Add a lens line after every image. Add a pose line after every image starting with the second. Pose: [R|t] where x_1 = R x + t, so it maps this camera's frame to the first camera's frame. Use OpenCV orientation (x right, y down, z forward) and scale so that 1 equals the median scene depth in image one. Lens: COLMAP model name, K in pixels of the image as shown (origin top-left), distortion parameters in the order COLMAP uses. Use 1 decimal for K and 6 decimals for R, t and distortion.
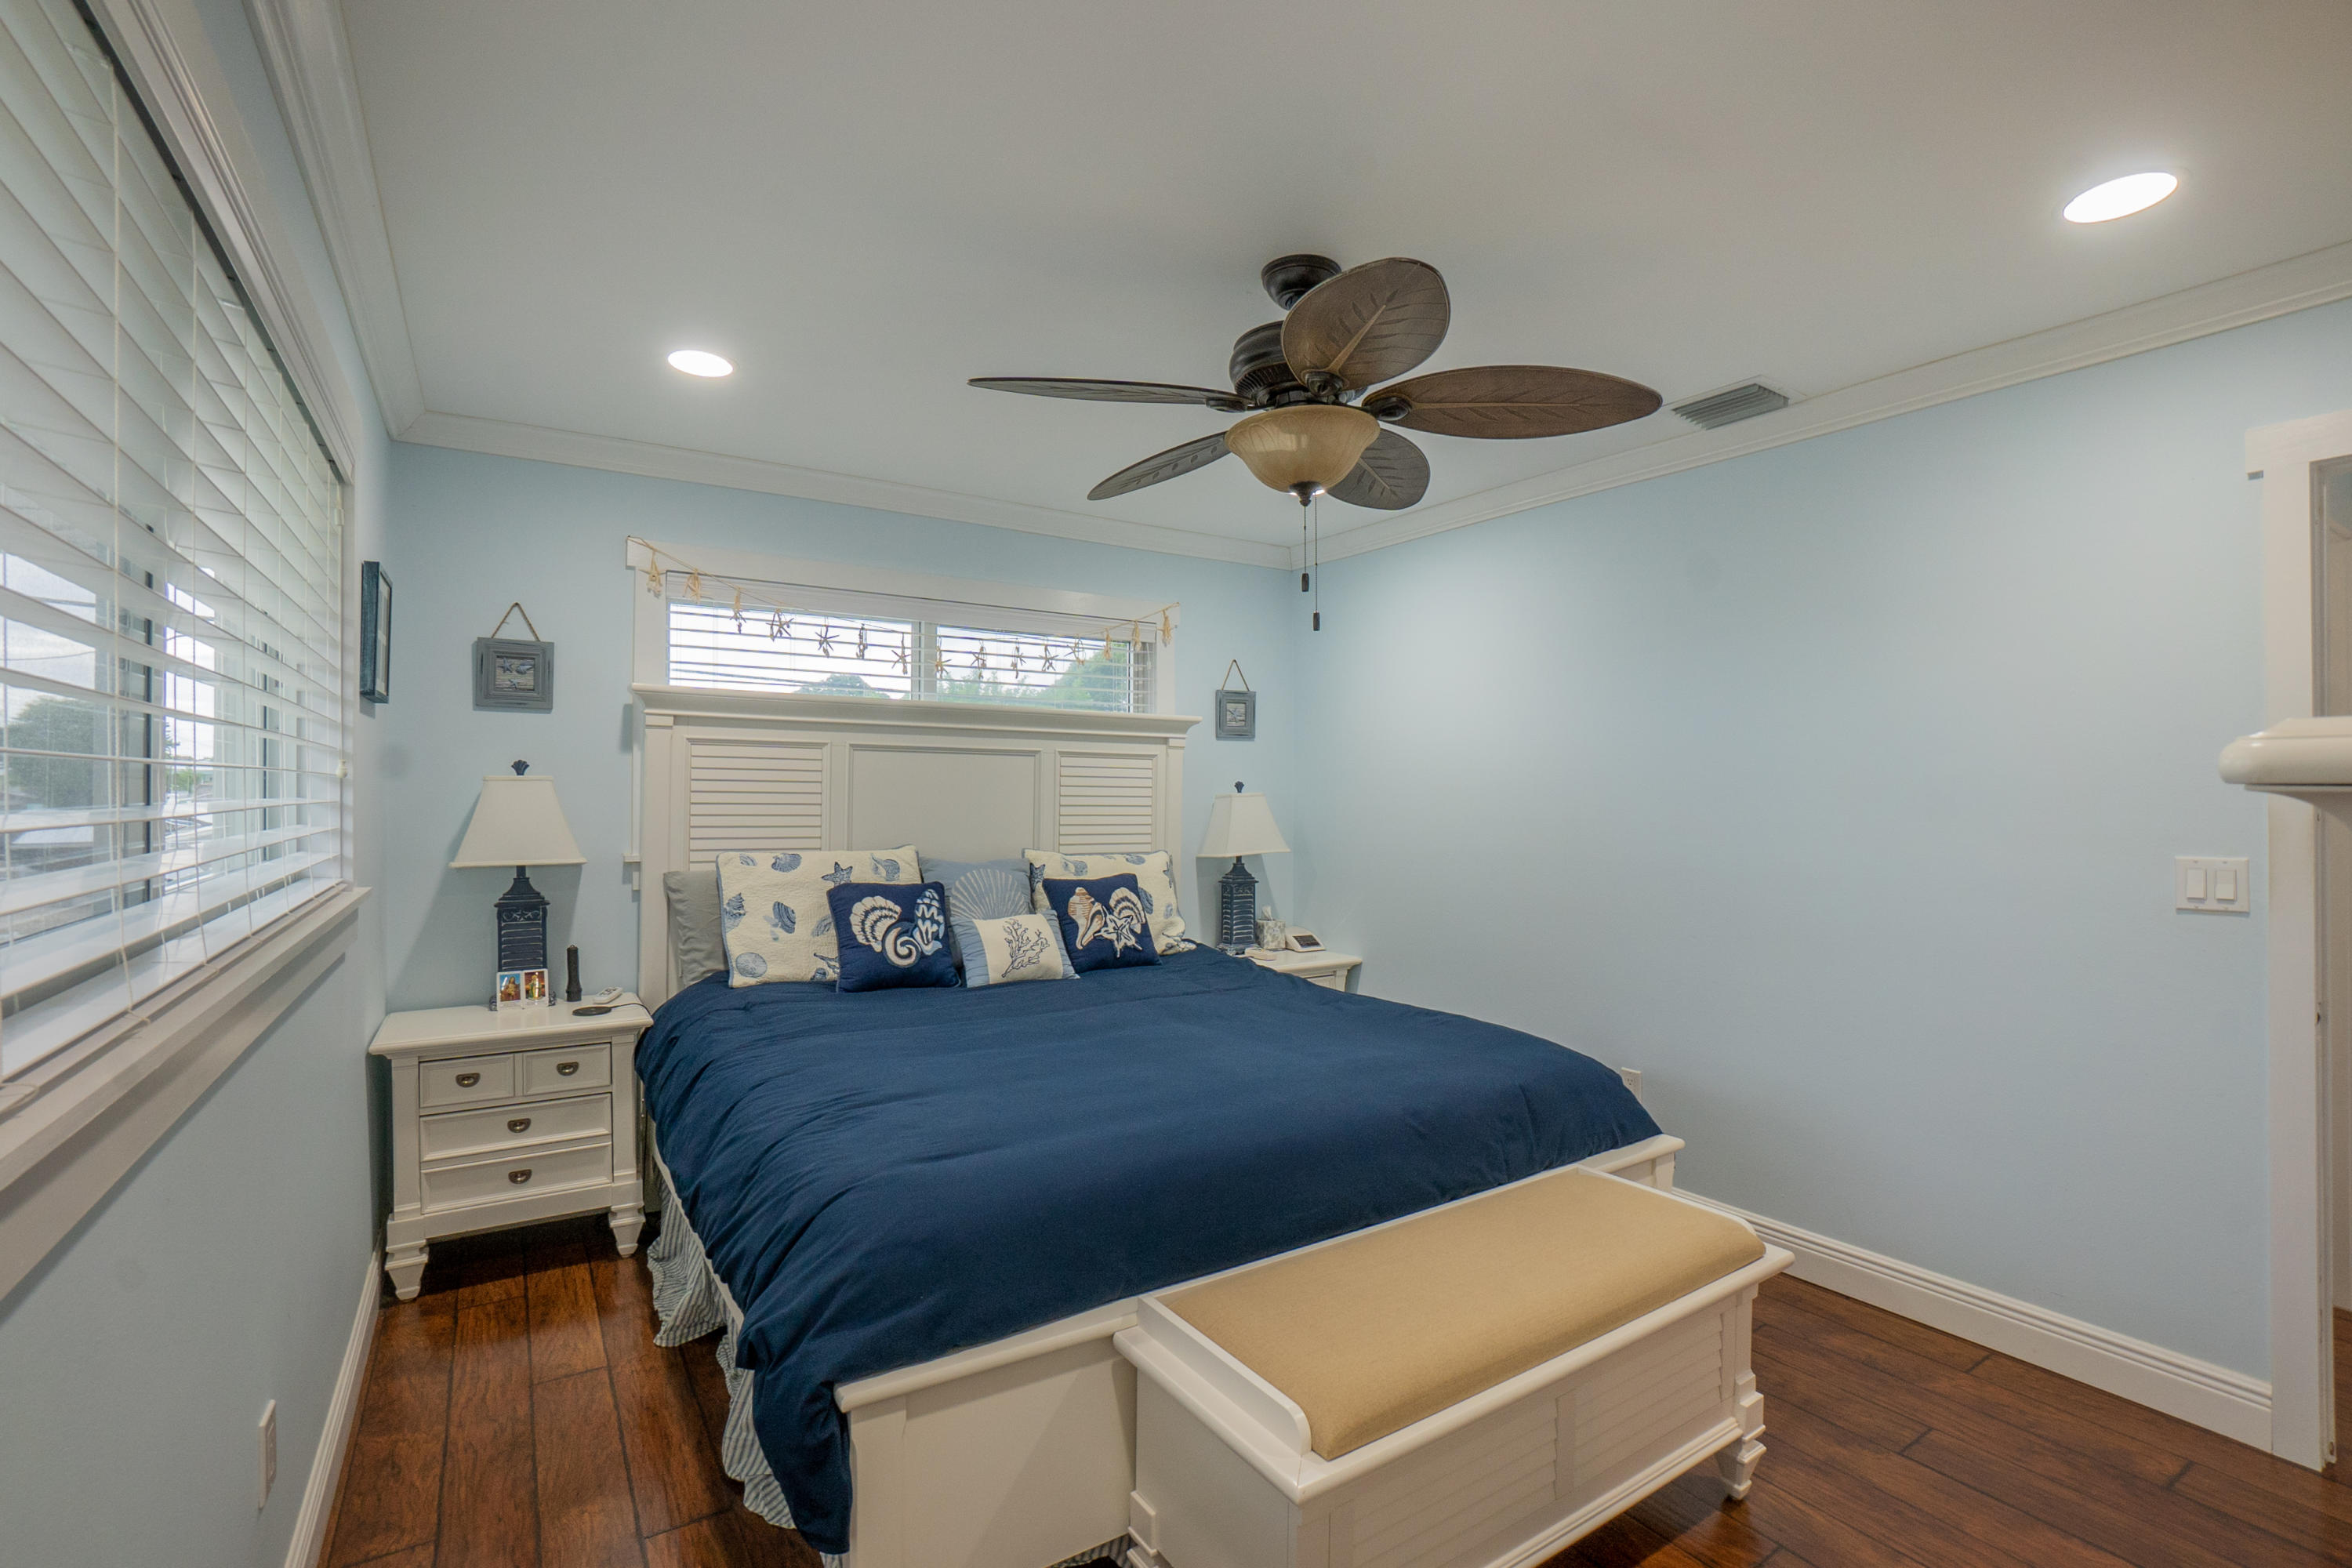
lens RADIAL K [[1045.1, 0, 1176.0], [0, 1045.1, 784.0], [0, 0, 1]] dist [-0.027755, 0.000489]
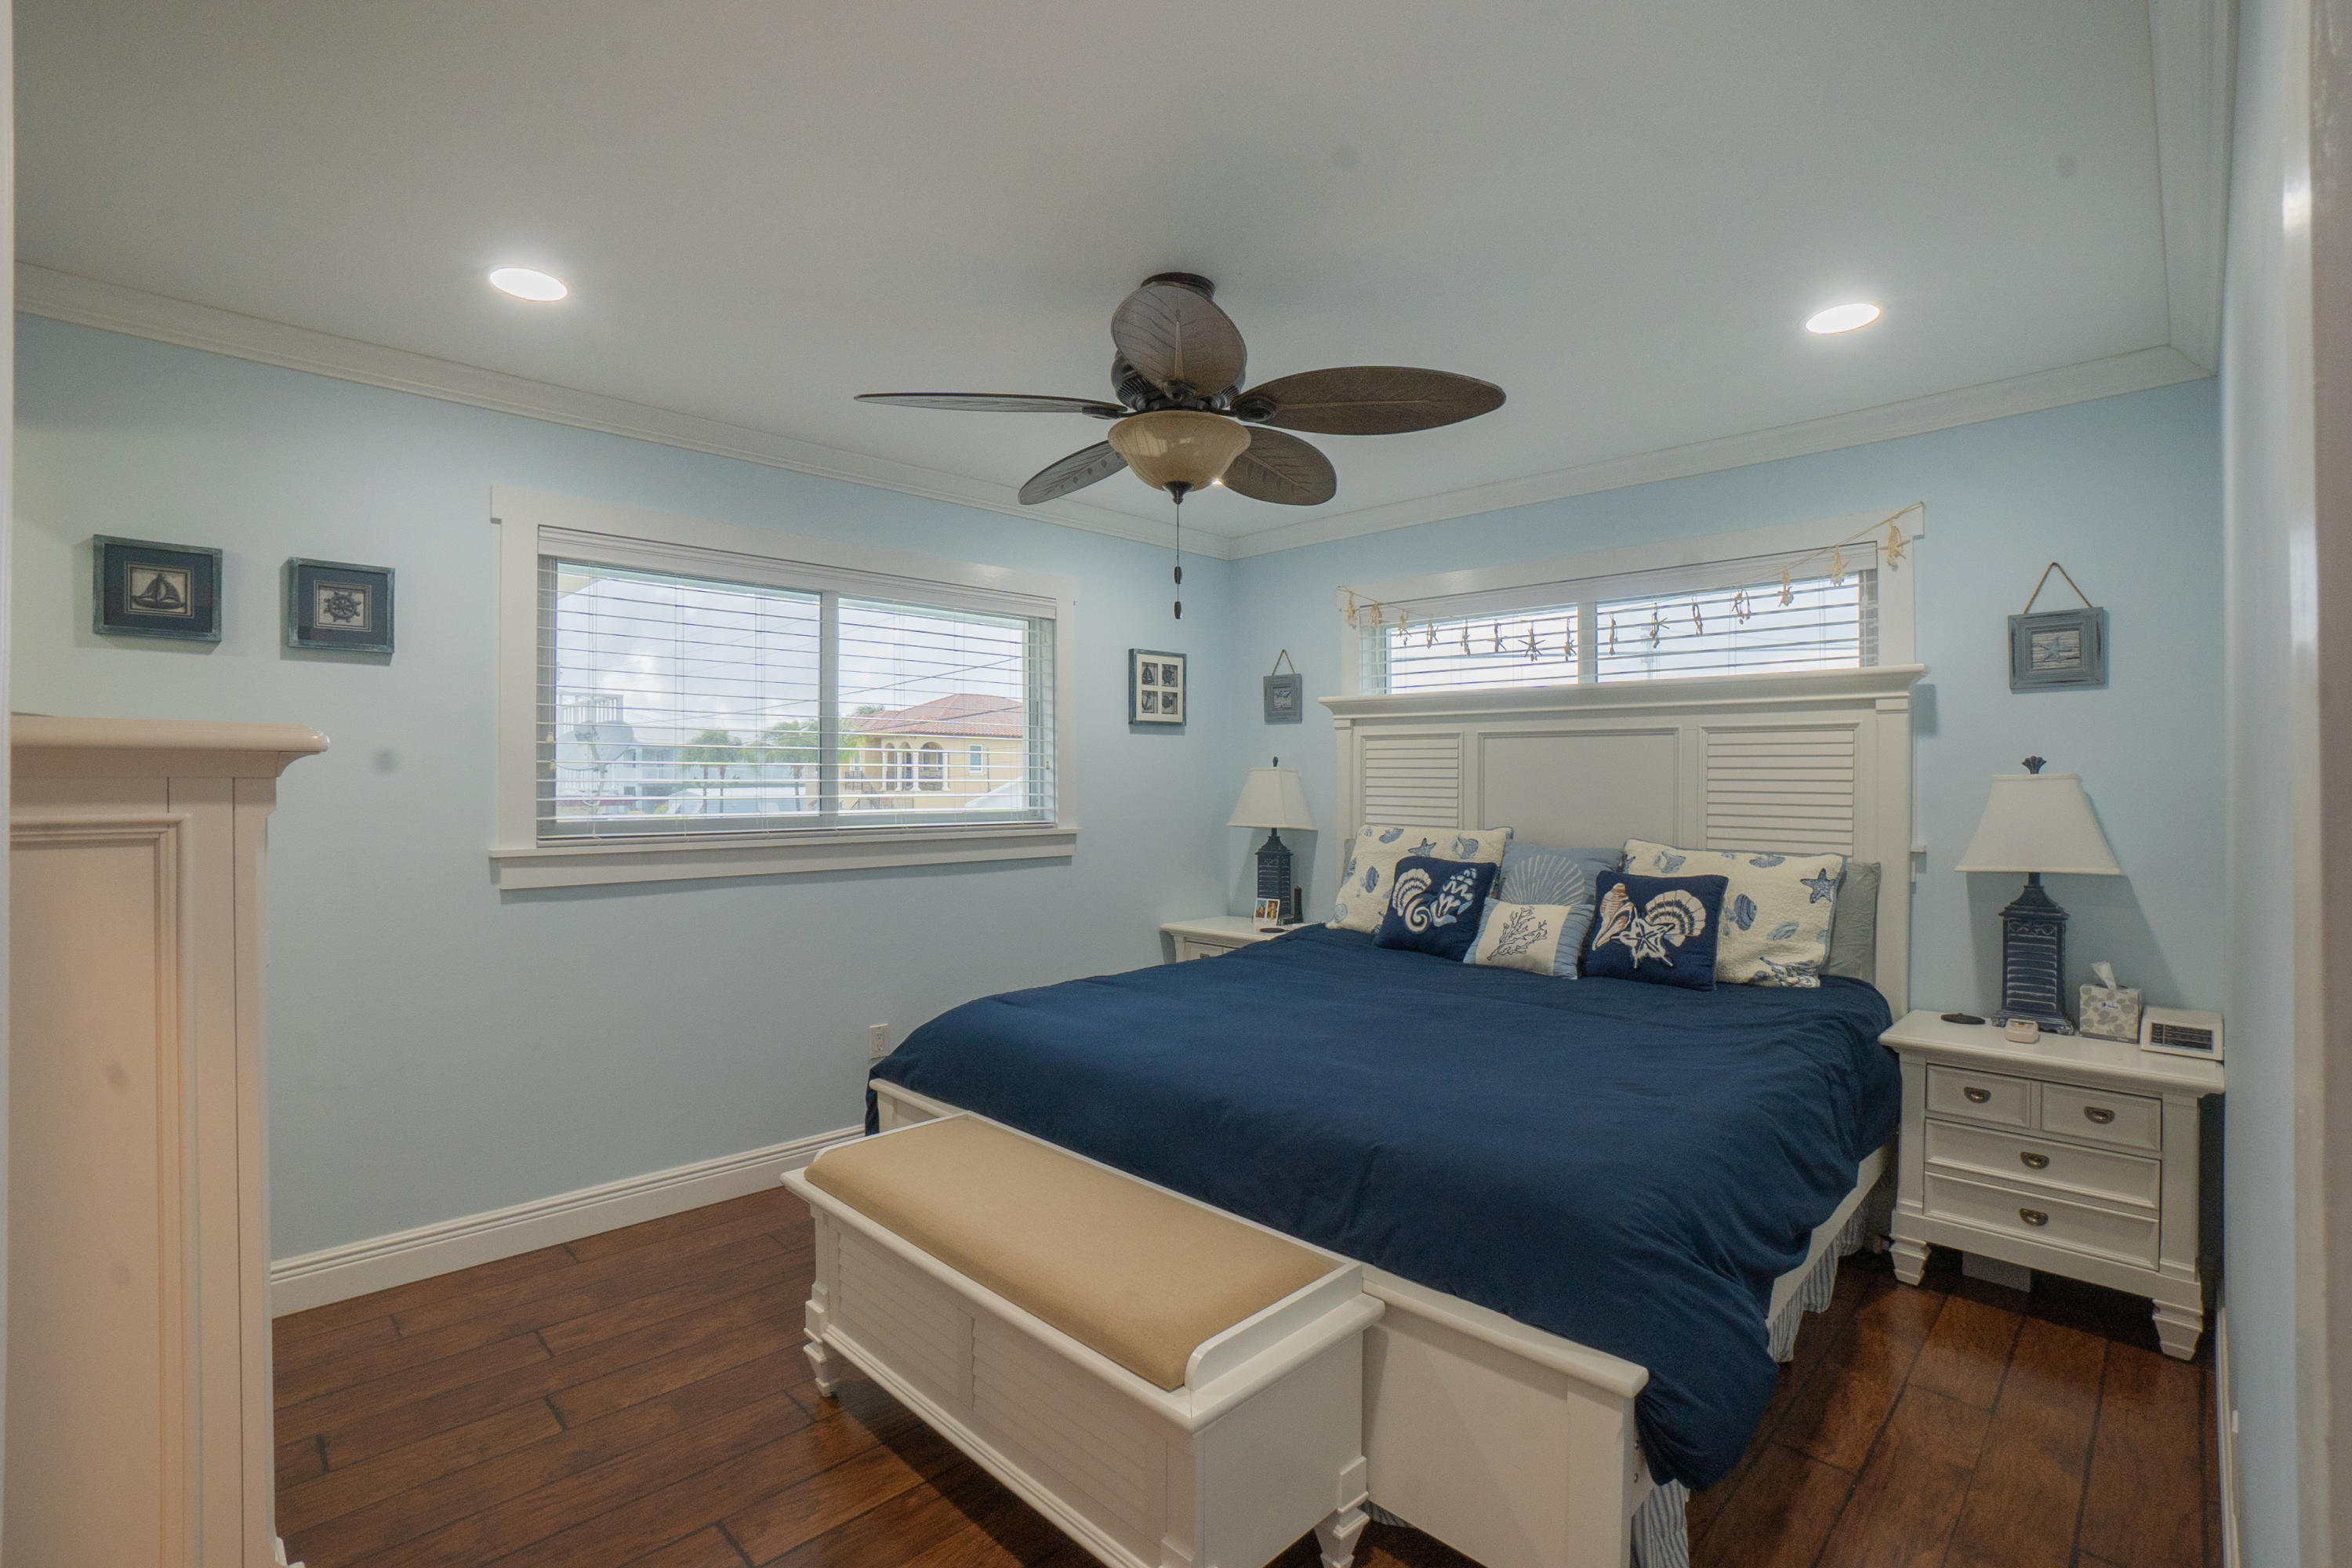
lens RADIAL K [[1084.3, 0, 1166.7], [0, 1084.3, 771.2], [0, 0, 1]] dist [-0.001063, -0.000001]
pose [[0.230026, -0.012787, -0.973100, 0.716664], [0.008146, 0.999904, -0.011214, 0.011683], [0.973150, -0.005348, 0.230108, 0.420618]]
